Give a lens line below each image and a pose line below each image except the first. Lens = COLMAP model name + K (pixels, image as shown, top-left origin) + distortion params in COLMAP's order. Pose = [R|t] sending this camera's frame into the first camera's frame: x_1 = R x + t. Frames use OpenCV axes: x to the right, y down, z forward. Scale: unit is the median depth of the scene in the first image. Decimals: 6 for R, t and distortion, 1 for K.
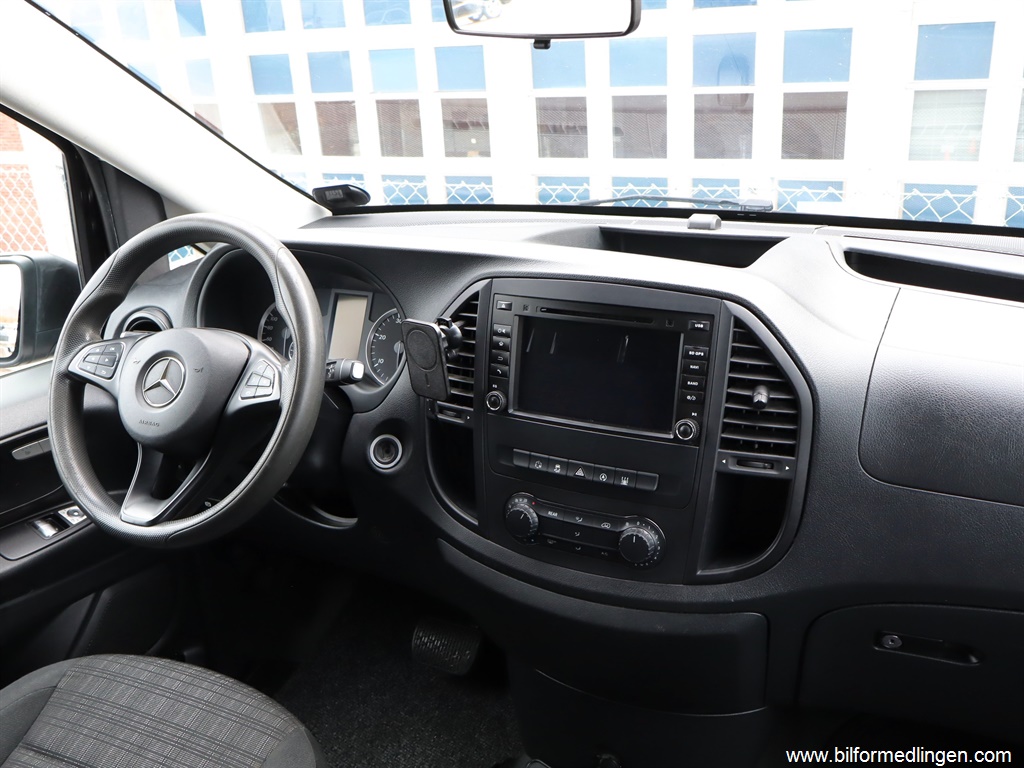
lens RADIAL K [[961.1, 0, 512.0], [0, 961.1, 384.0], [0, 0, 1]] dist [-0.014822, 0.020764]
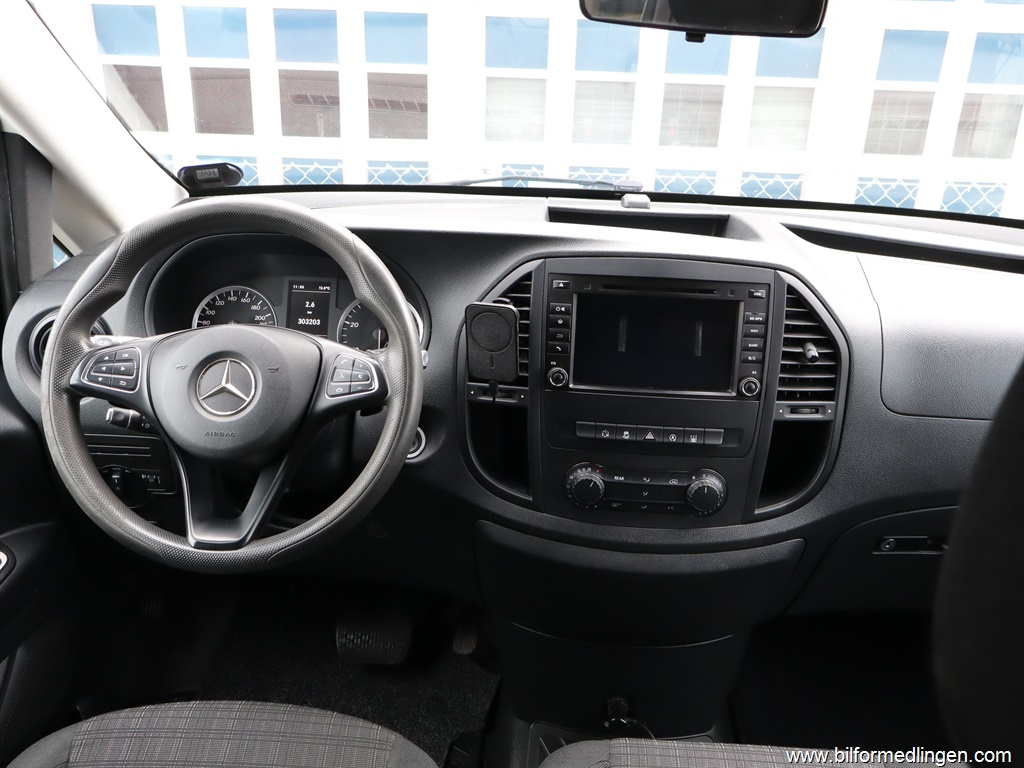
lens RADIAL K [[961.1, 0, 512.0], [0, 961.1, 384.0], [0, 0, 1]] dist [-0.014822, 0.020764]
pose [[0.905134, -0.085704, 0.416399, -0.496554], [0.076474, 0.996315, 0.038829, -0.019123], [-0.418192, -0.003301, 0.908353, 0.083052]]
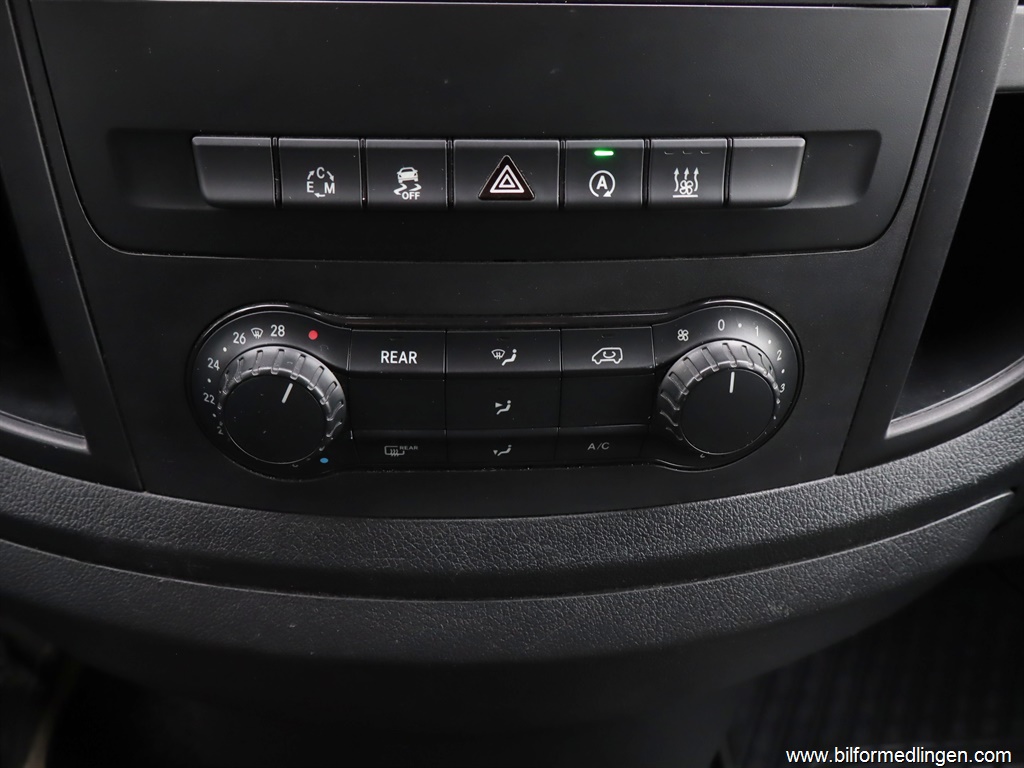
lens RADIAL K [[961.1, 0, 512.0], [0, 961.1, 384.0], [0, 0, 1]] dist [-0.014822, 0.020764]
pose [[0.843678, -0.252989, 0.473502, -0.061360], [0.121234, 0.949001, 0.291033, 0.066473], [-0.522982, -0.188133, 0.831322, 0.750816]]
